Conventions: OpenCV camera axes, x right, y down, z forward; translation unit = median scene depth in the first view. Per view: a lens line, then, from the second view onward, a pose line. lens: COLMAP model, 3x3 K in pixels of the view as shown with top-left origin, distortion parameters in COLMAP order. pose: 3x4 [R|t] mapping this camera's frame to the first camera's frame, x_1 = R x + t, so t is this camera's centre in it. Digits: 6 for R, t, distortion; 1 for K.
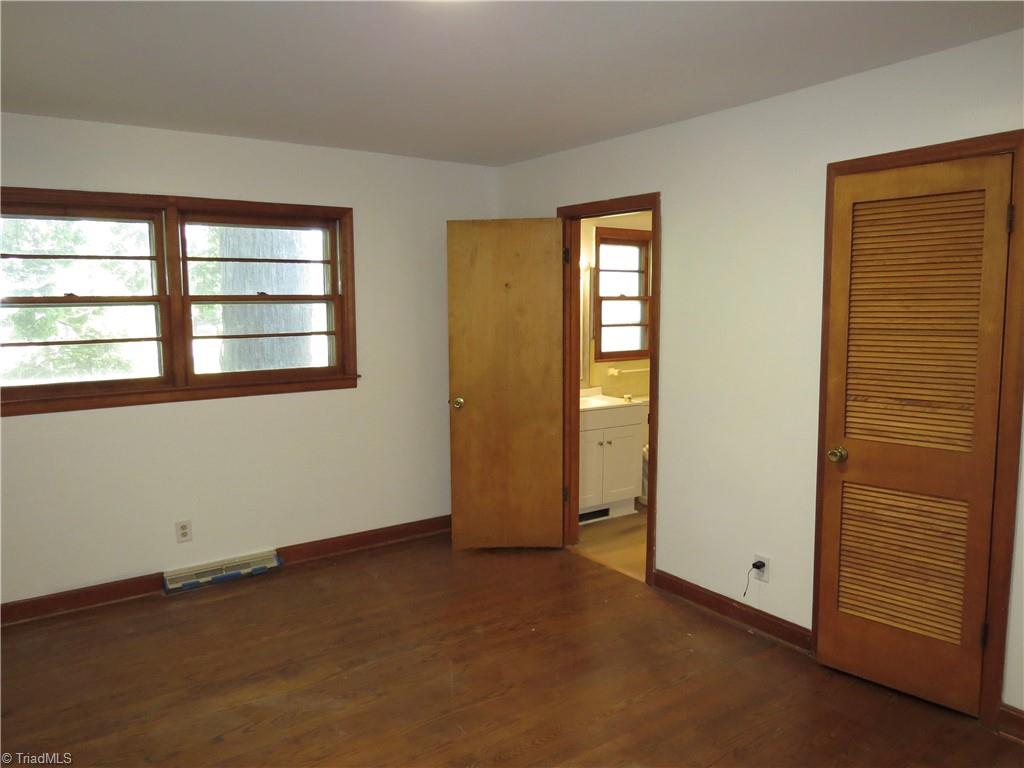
lens RADIAL K [[726.8, 0, 486.0], [0, 726.8, 389.7], [0, 0, 1]] dist [-0.036210, 0.009448]
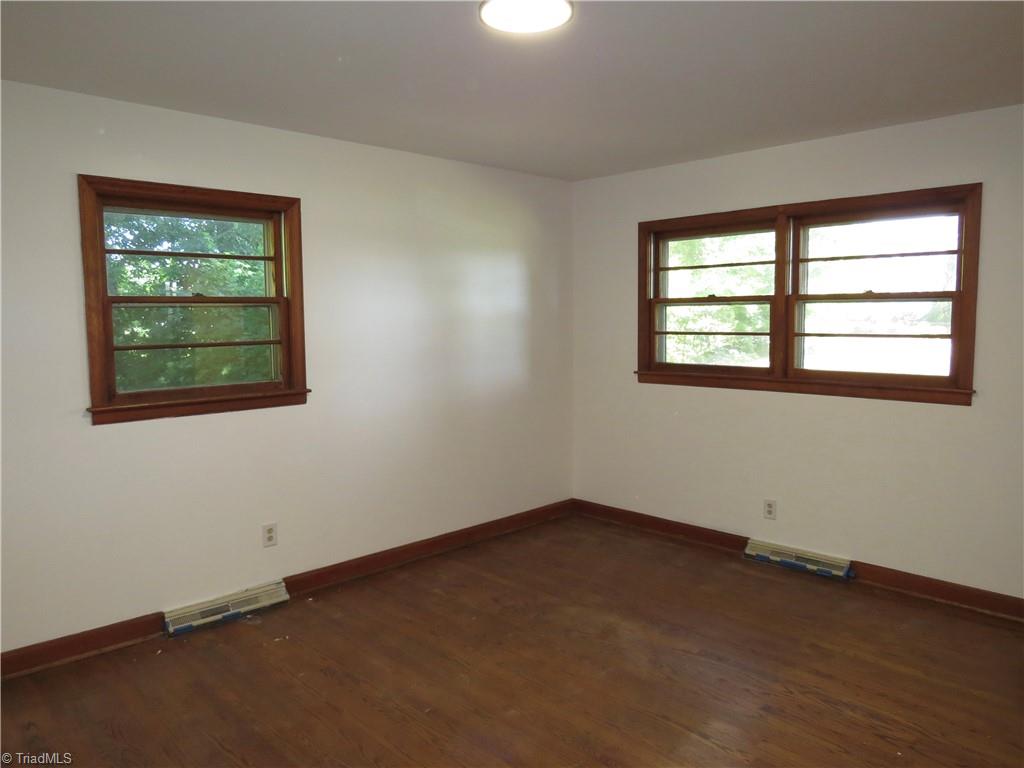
lens RADIAL K [[726.8, 0, 507.9], [0, 726.8, 381.6], [0, 0, 1]] dist [-0.036210, 0.009448]
pose [[0.161594, 0.102931, -0.981475, 0.578260], [-0.100968, 0.991051, 0.087311, -0.052654], [0.981679, 0.084988, 0.170540, 0.401786]]
